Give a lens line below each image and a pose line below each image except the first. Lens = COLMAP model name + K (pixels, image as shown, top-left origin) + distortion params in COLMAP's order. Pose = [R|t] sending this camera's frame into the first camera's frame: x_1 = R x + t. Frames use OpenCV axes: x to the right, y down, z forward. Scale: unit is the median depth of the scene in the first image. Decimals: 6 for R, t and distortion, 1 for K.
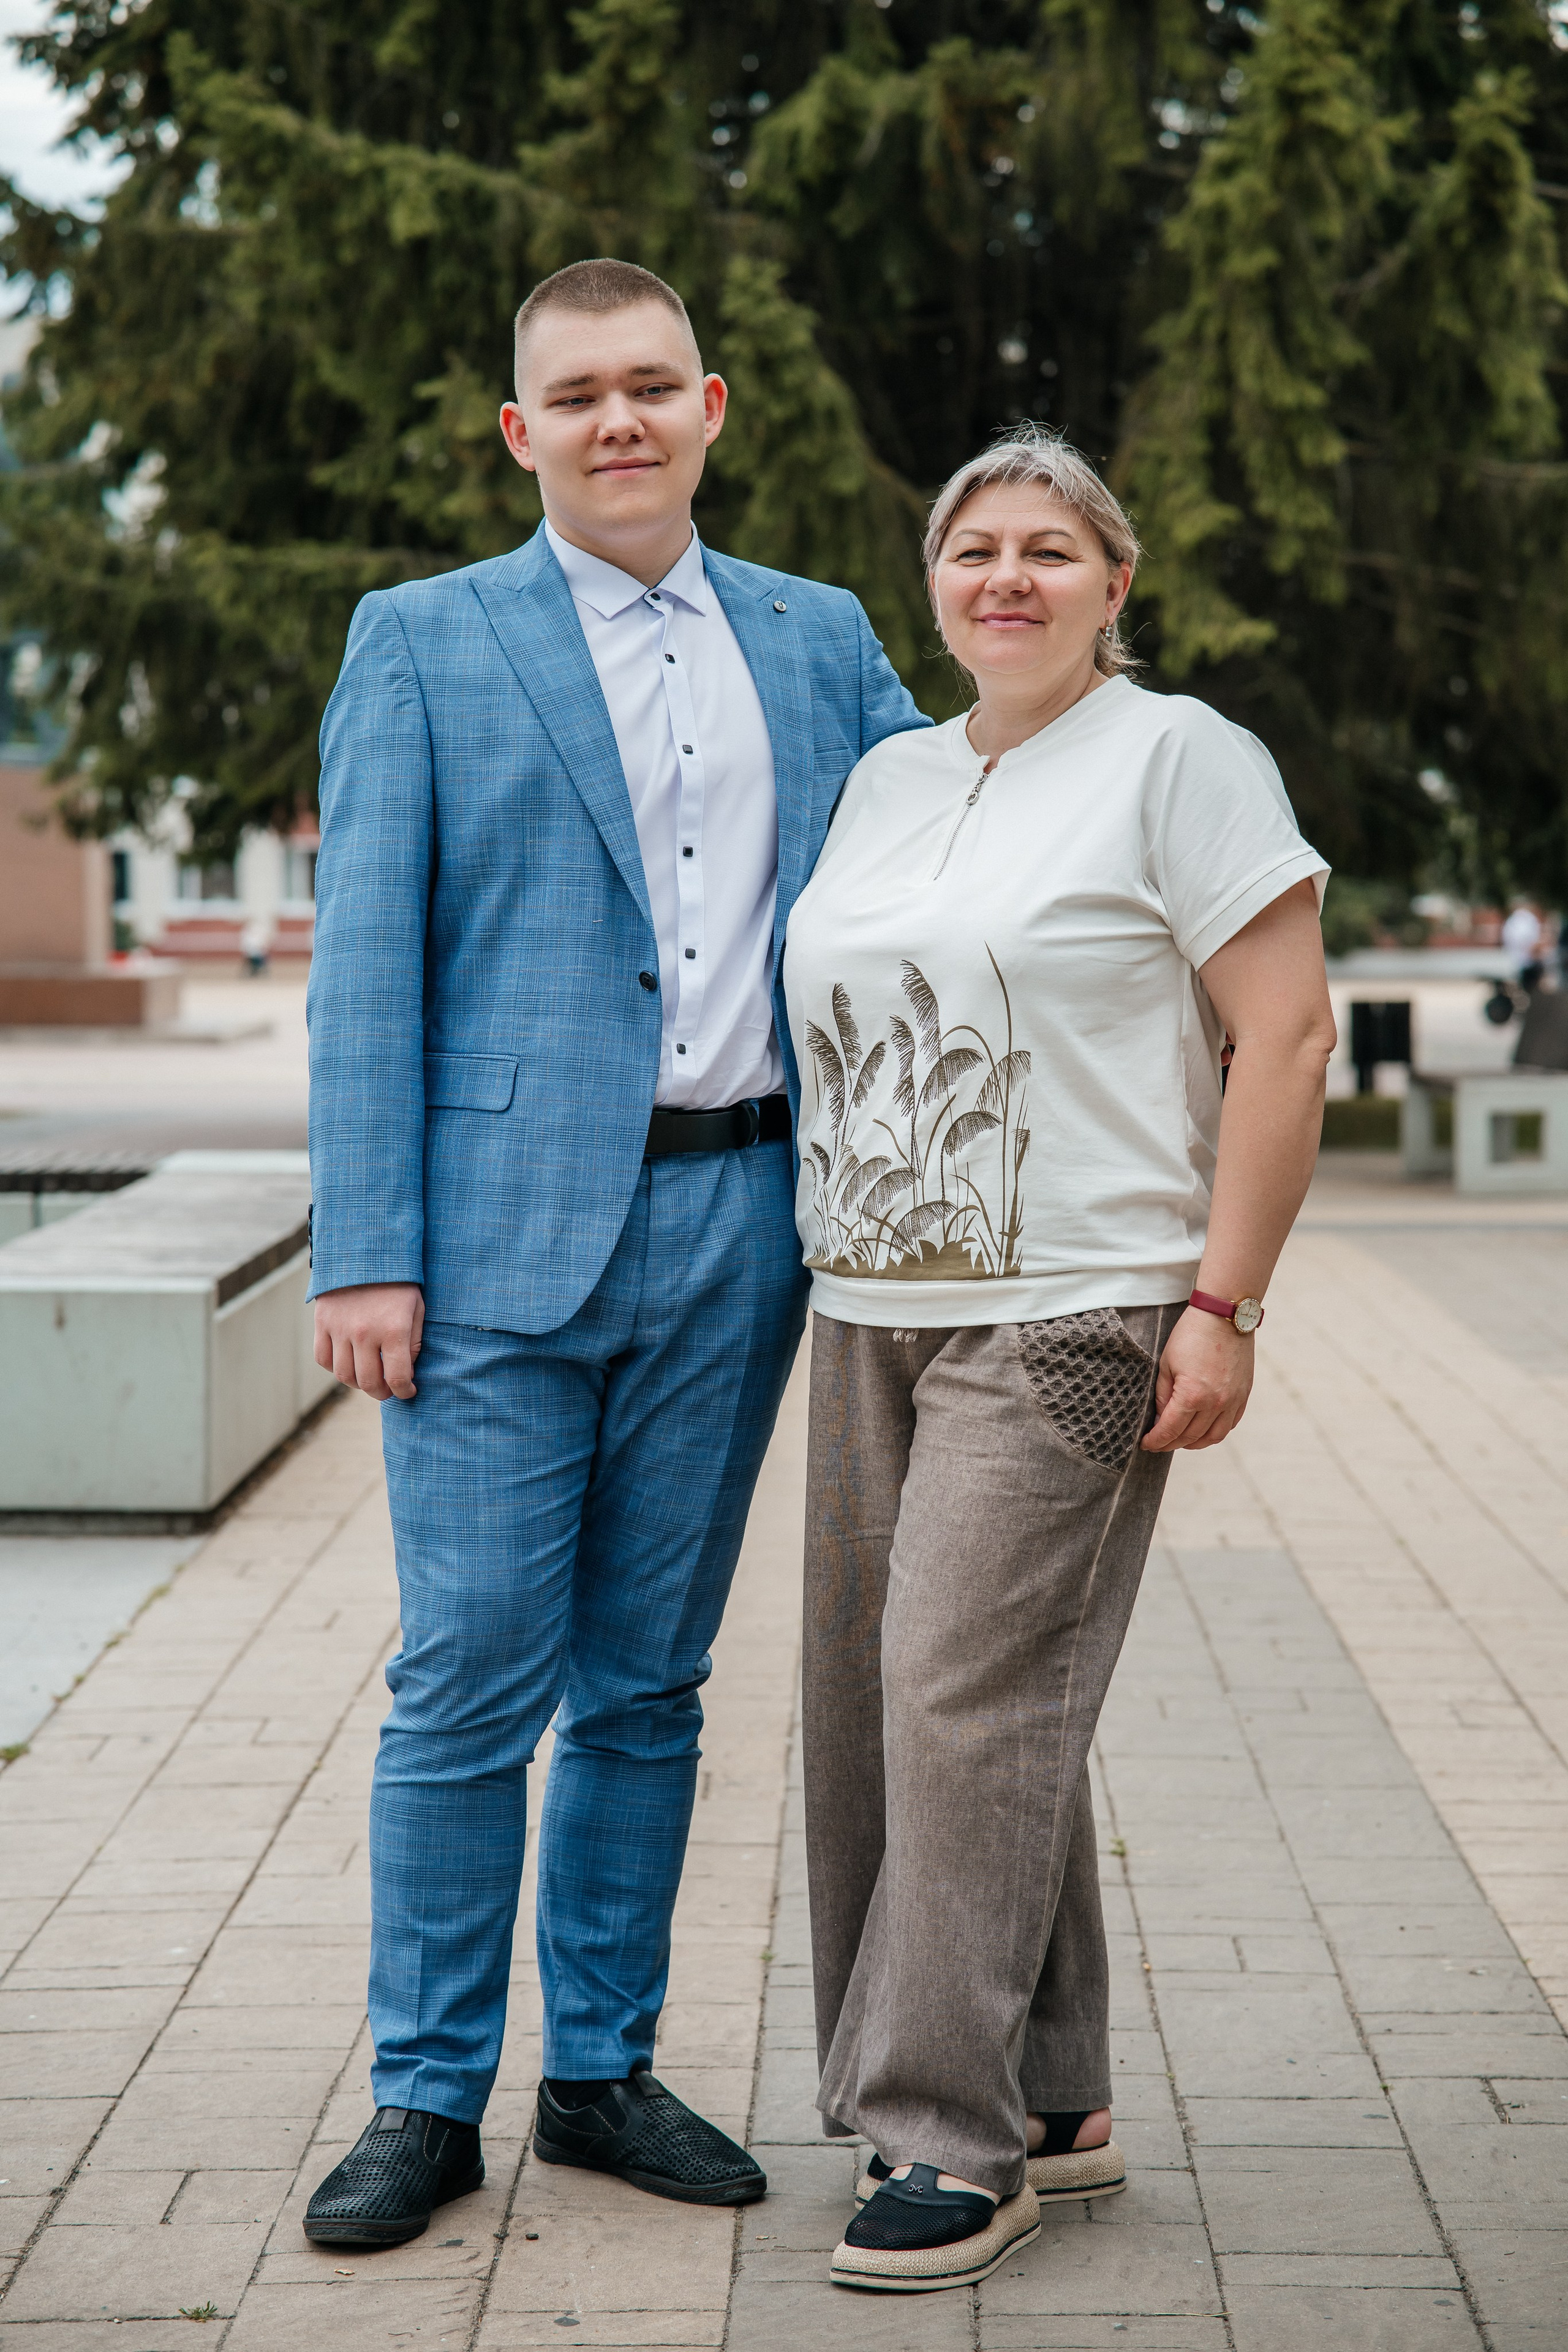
lens RADIAL K [[5897.0, 0, 784.0], [0, 5897.0, 1176.0], [0, 0, 1]] dist [0.502388, -1.468295]
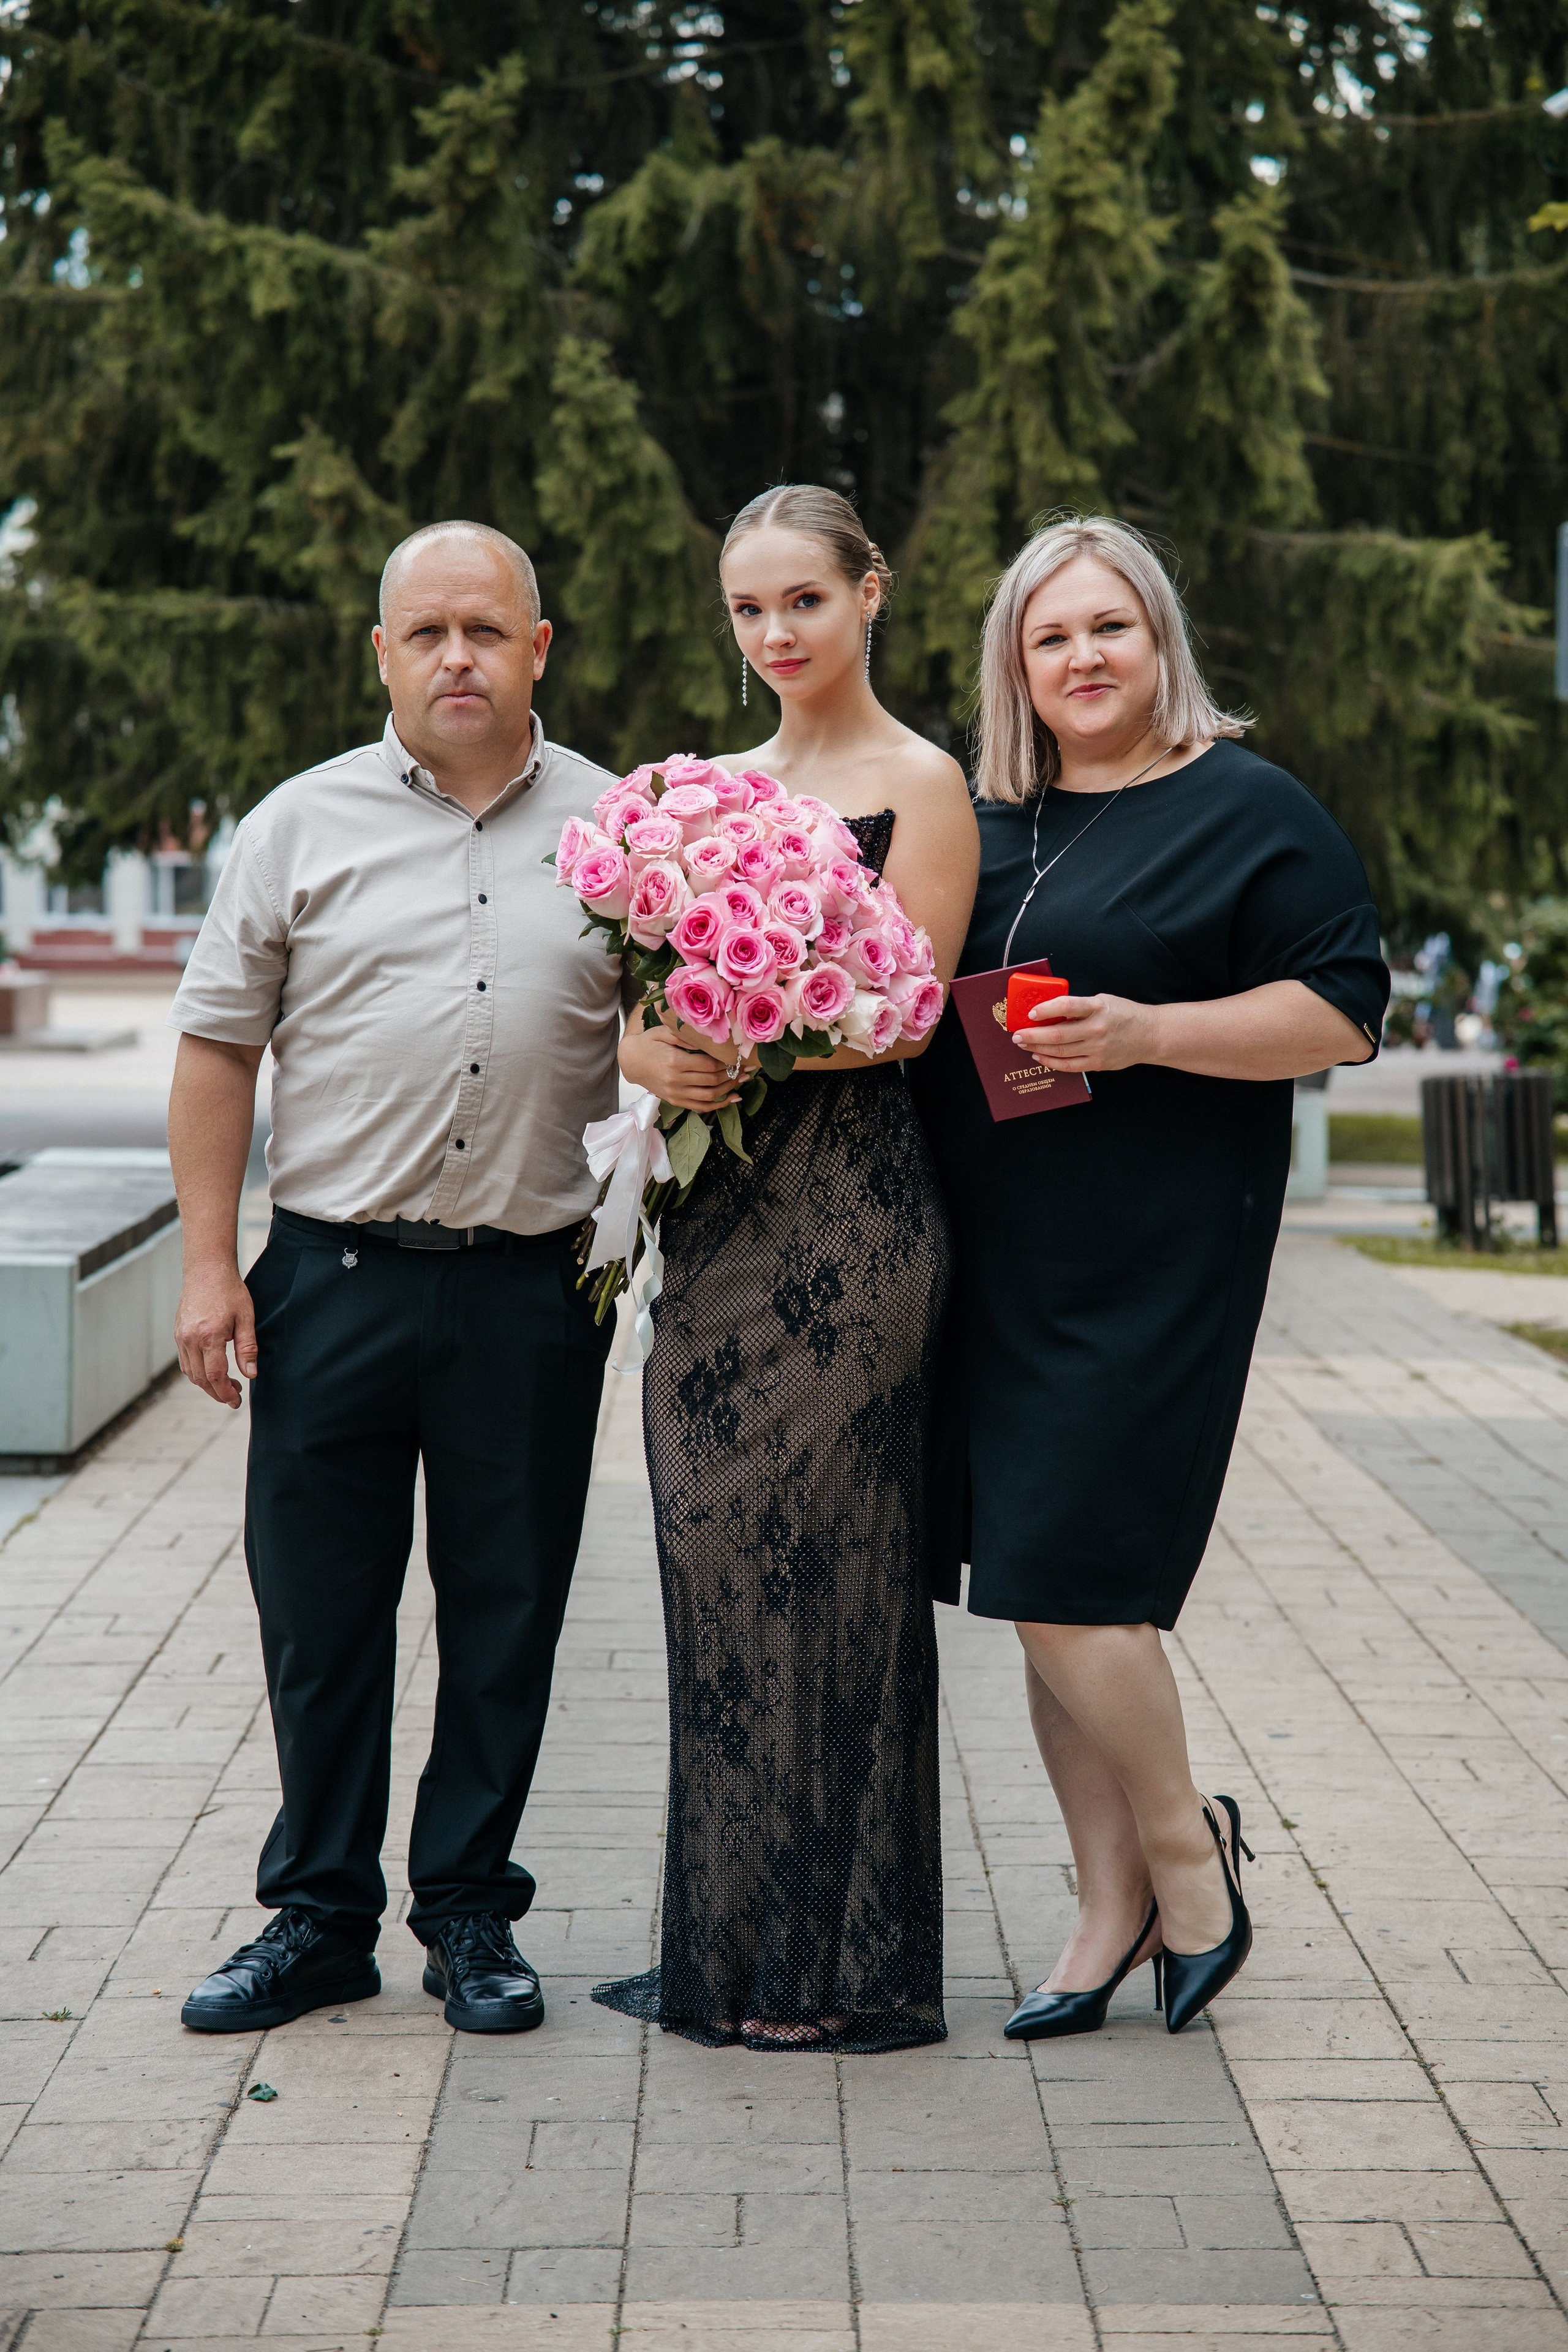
lens RADIAL K [[5864.4, 0, 802.8], [0, 5864.4, 1205.1], [0, 0, 1]] dist [0.513277, -1.855567]
pose [[0.999637, 0.007901, 0.025739, 0.008783], [-0.007968, 0.999965, 0.002497, 0.001907], [-0.025718, -0.002702, 0.999666, -0.087468]]
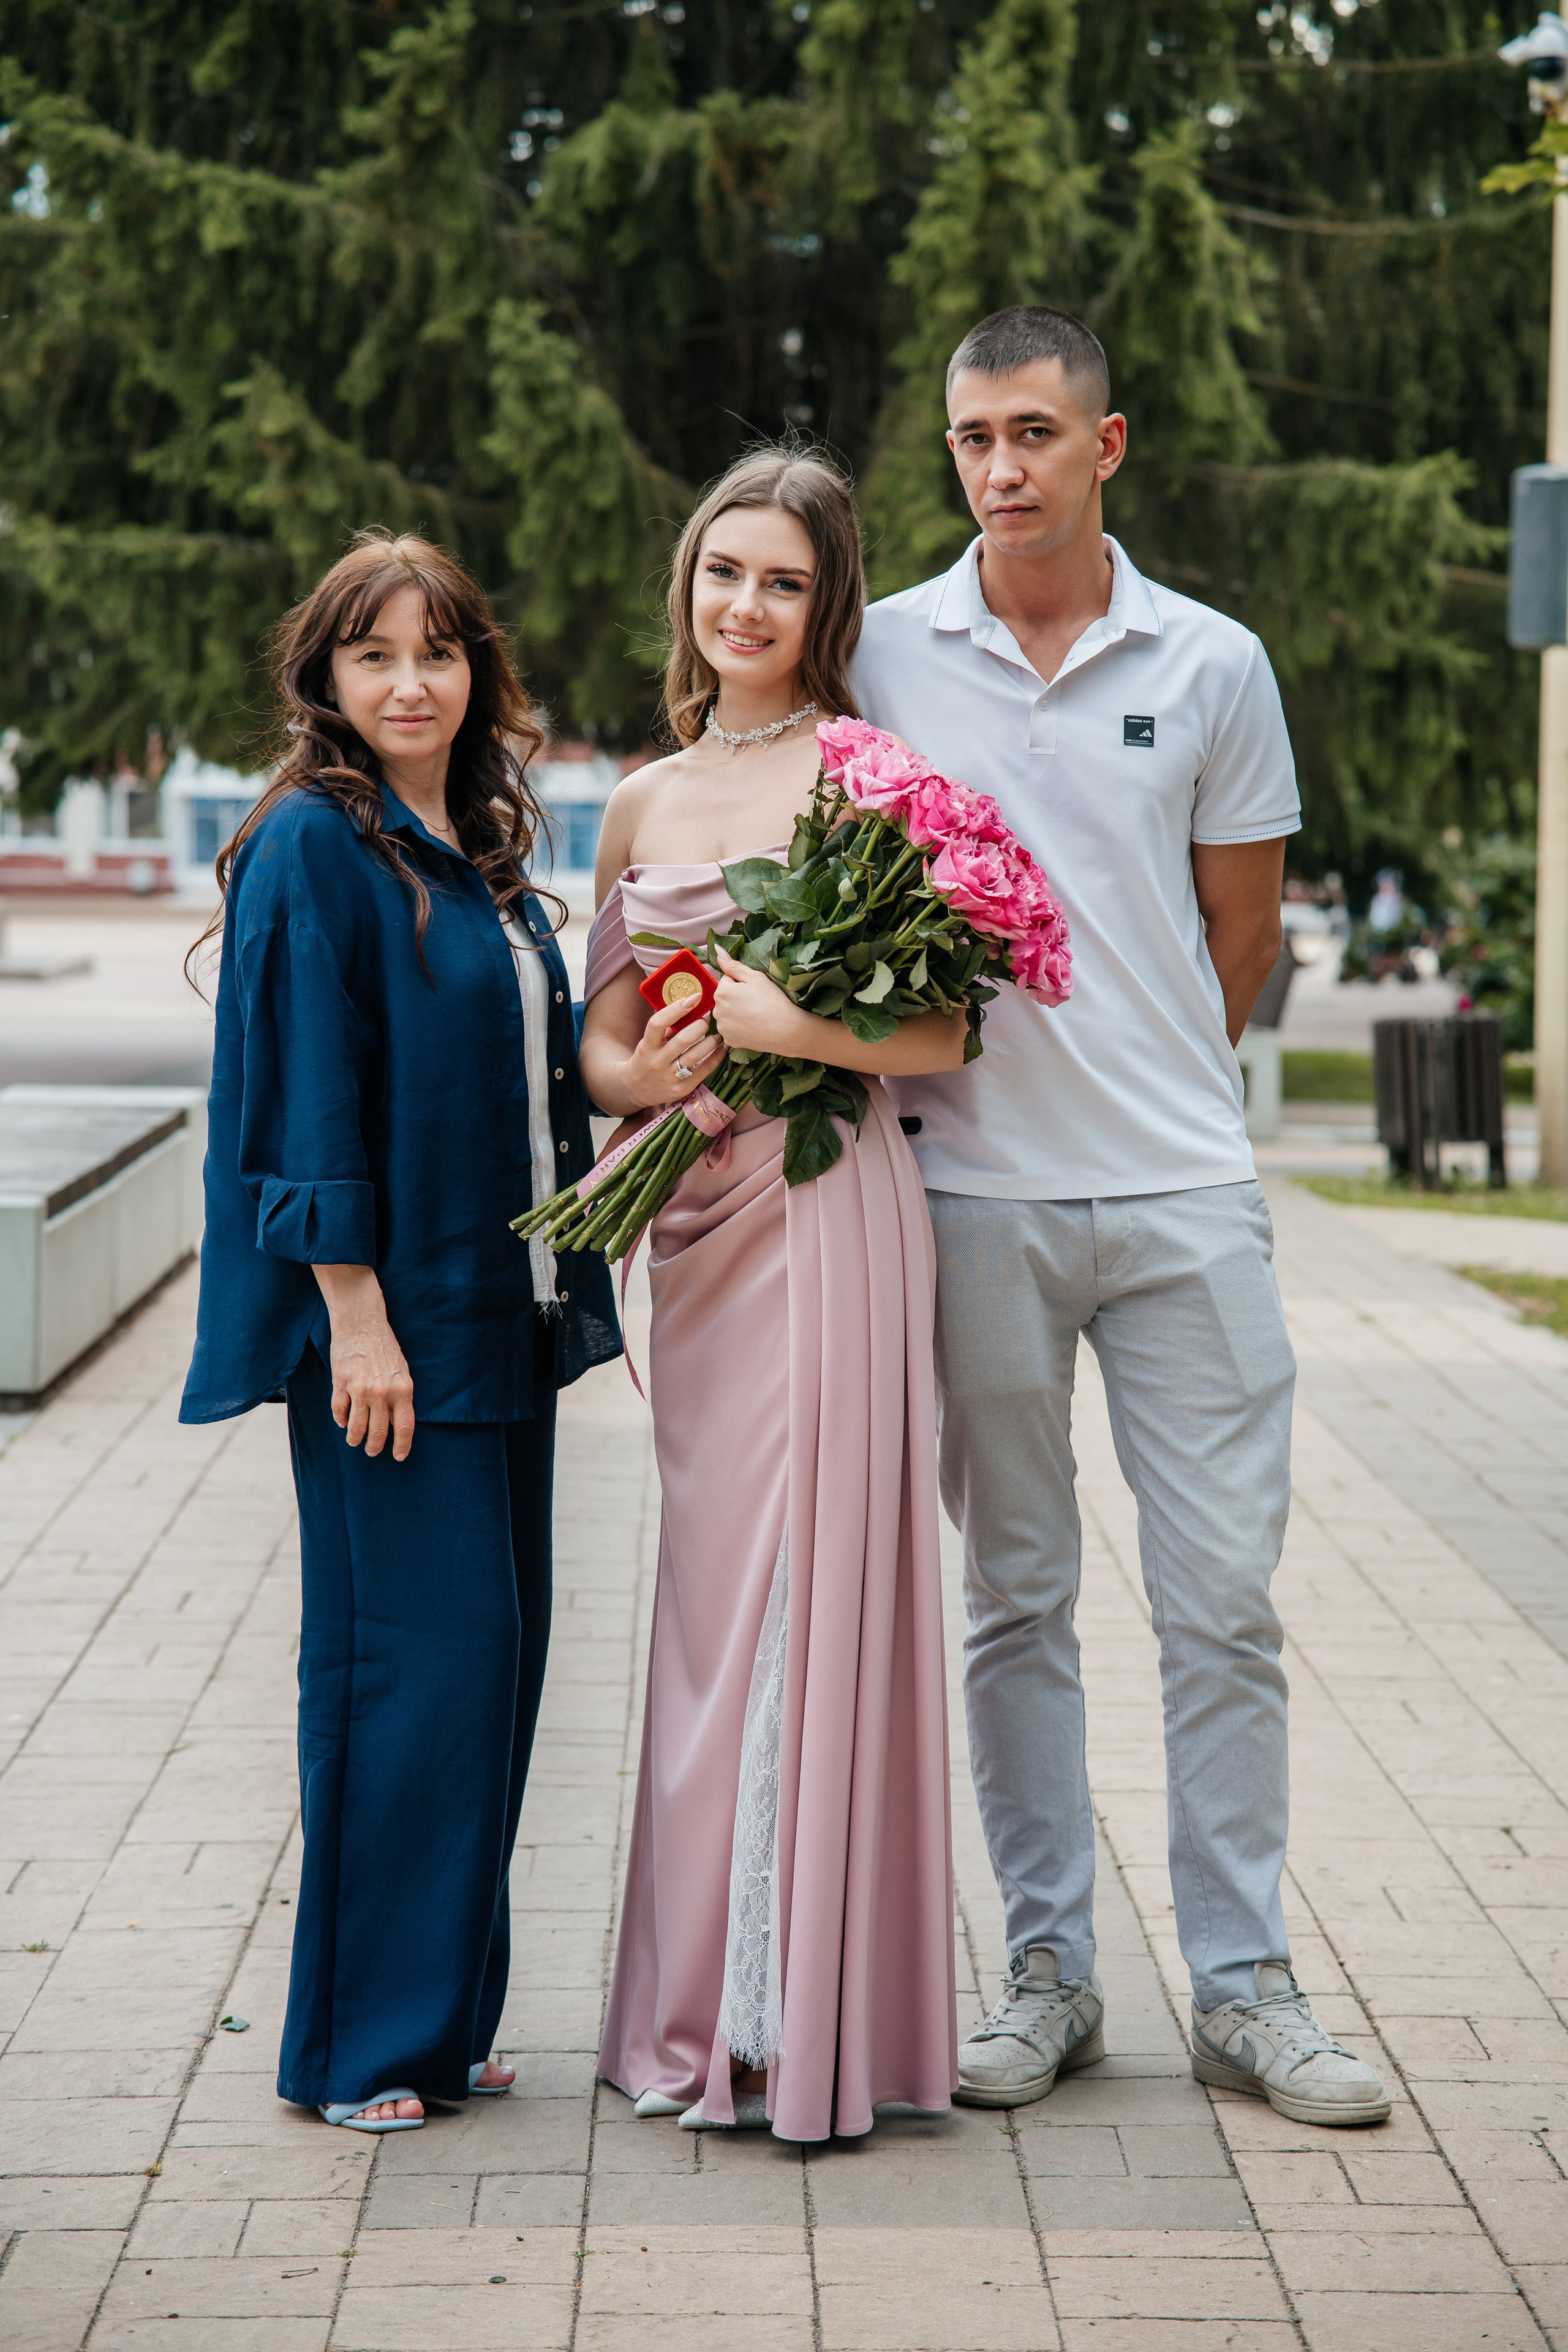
lens RADIAL K [[5897.0, 0, 784.0], [0, 5897.0, 1176.0], [0, 0, 1]] dist [0.502388, -1.468295]
pose [[0.999458, 0.012132, 0.030604, 0.007962], [-0.012449, 0.999871, 0.010171, -0.000278], [-0.030477, -0.010547, 0.999480, -0.100150]]
